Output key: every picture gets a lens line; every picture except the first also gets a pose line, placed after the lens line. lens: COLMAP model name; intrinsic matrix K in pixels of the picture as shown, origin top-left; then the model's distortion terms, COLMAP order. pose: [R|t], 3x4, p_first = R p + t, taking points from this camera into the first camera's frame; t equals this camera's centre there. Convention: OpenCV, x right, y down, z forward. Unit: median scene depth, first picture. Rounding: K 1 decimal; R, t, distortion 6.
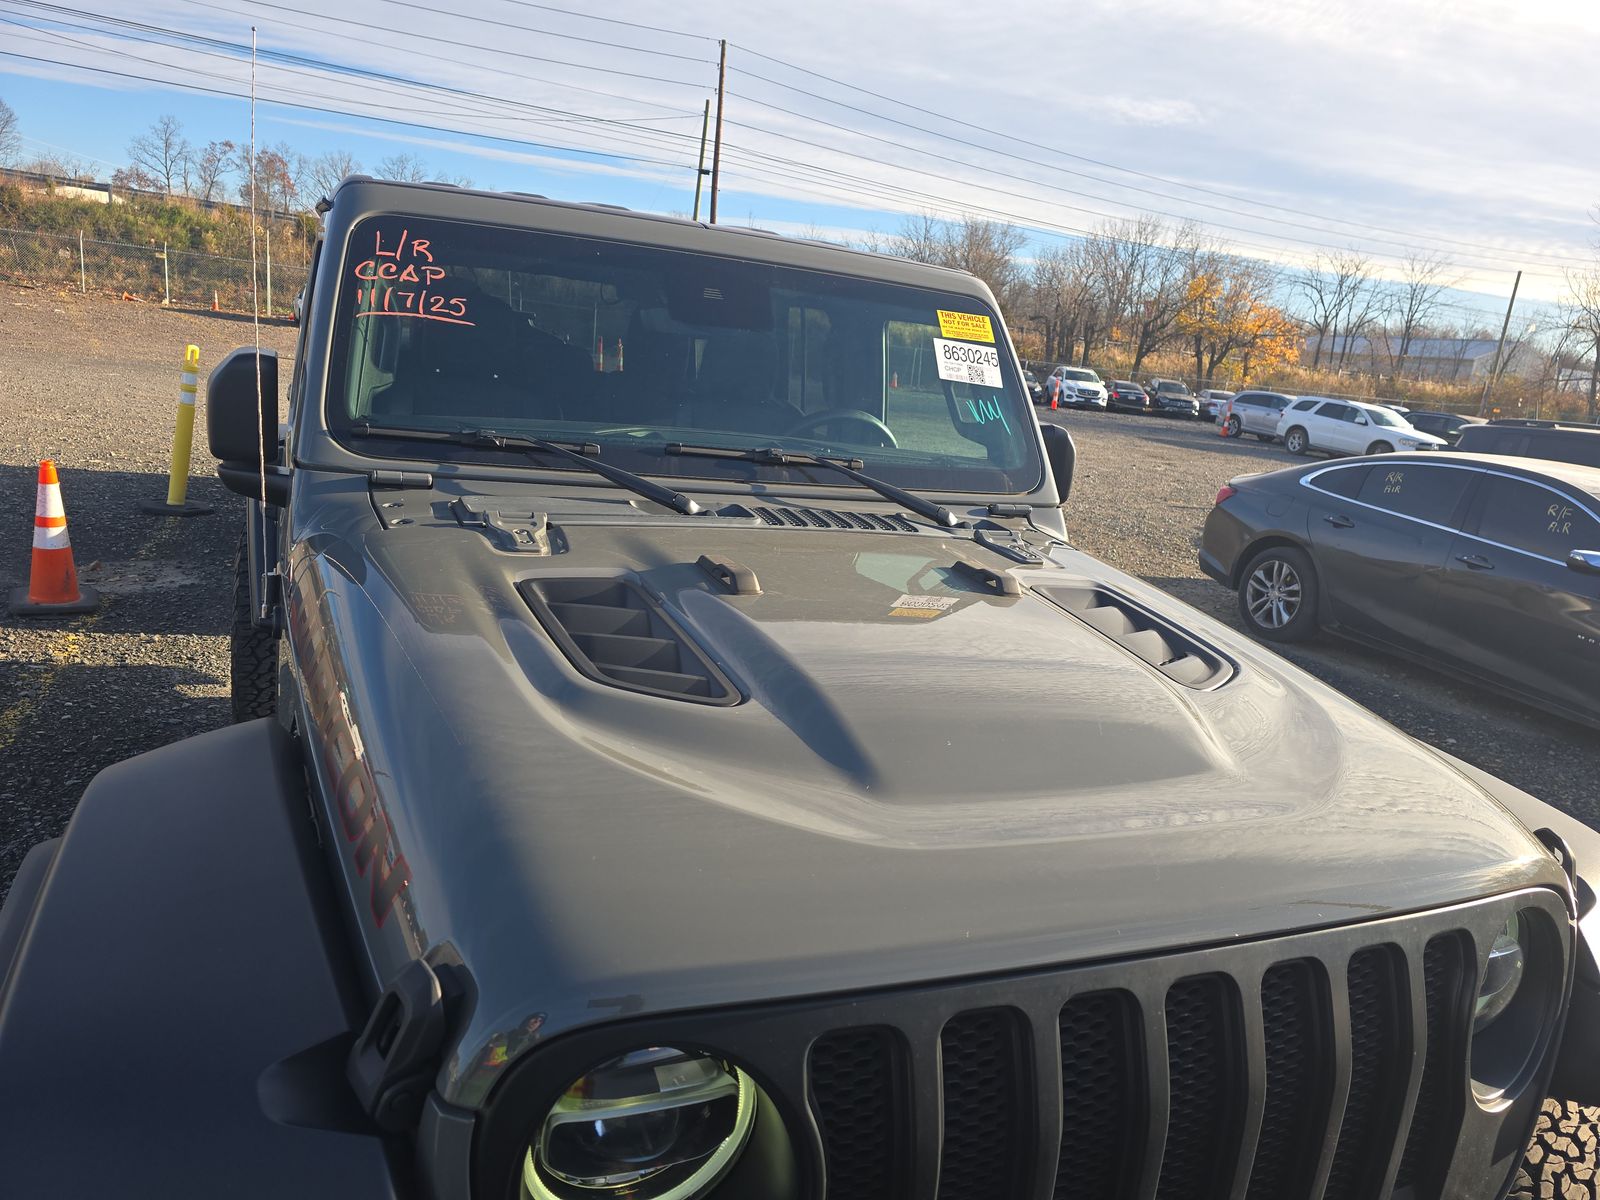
lens RADIAL K [[1068.5, 0, 803.4], [0, 1068.5, 589.9], [0, 0, 1]] dist [0.042580, -0.030455]
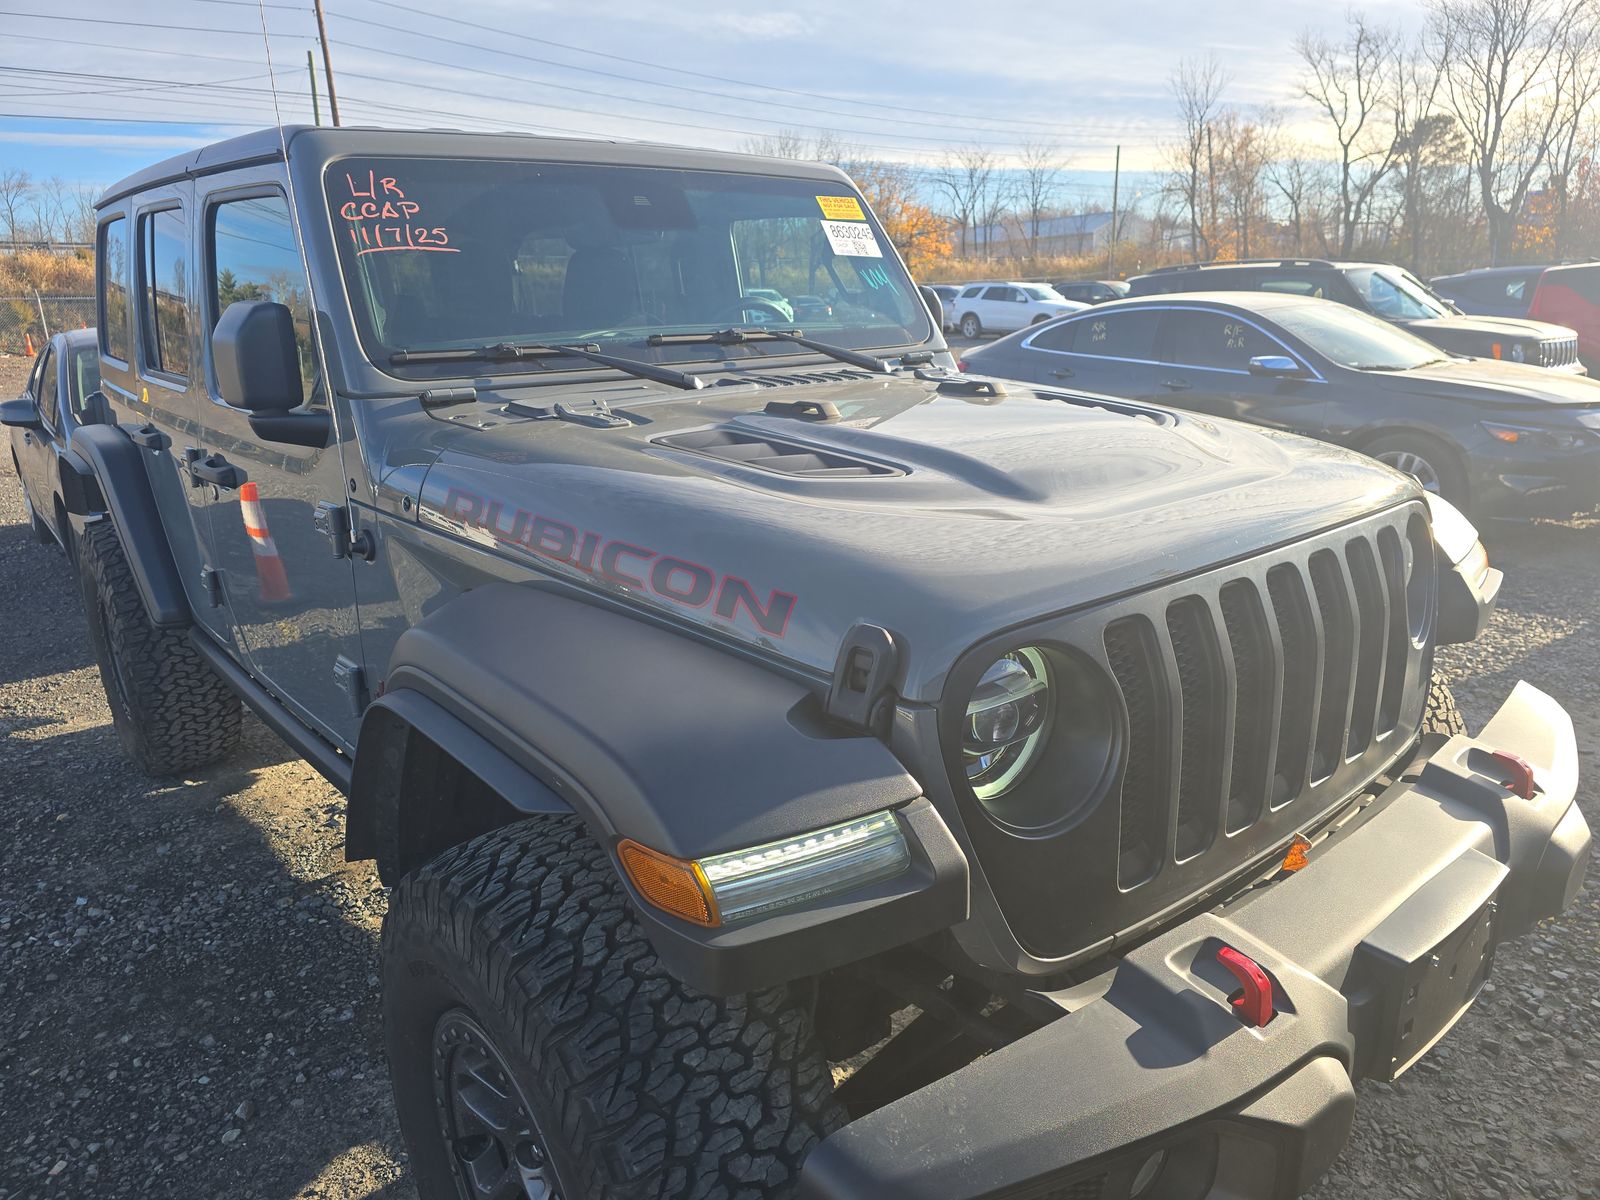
lens RADIAL K [[1068.5, 0, 803.4], [0, 1068.5, 589.9], [0, 0, 1]] dist [0.042580, -0.030455]
pose [[0.948328, -0.210723, 0.237214, -0.275400], [0.197676, 0.977176, 0.077786, 0.063072], [-0.248192, -0.026875, 0.968338, -0.127614]]
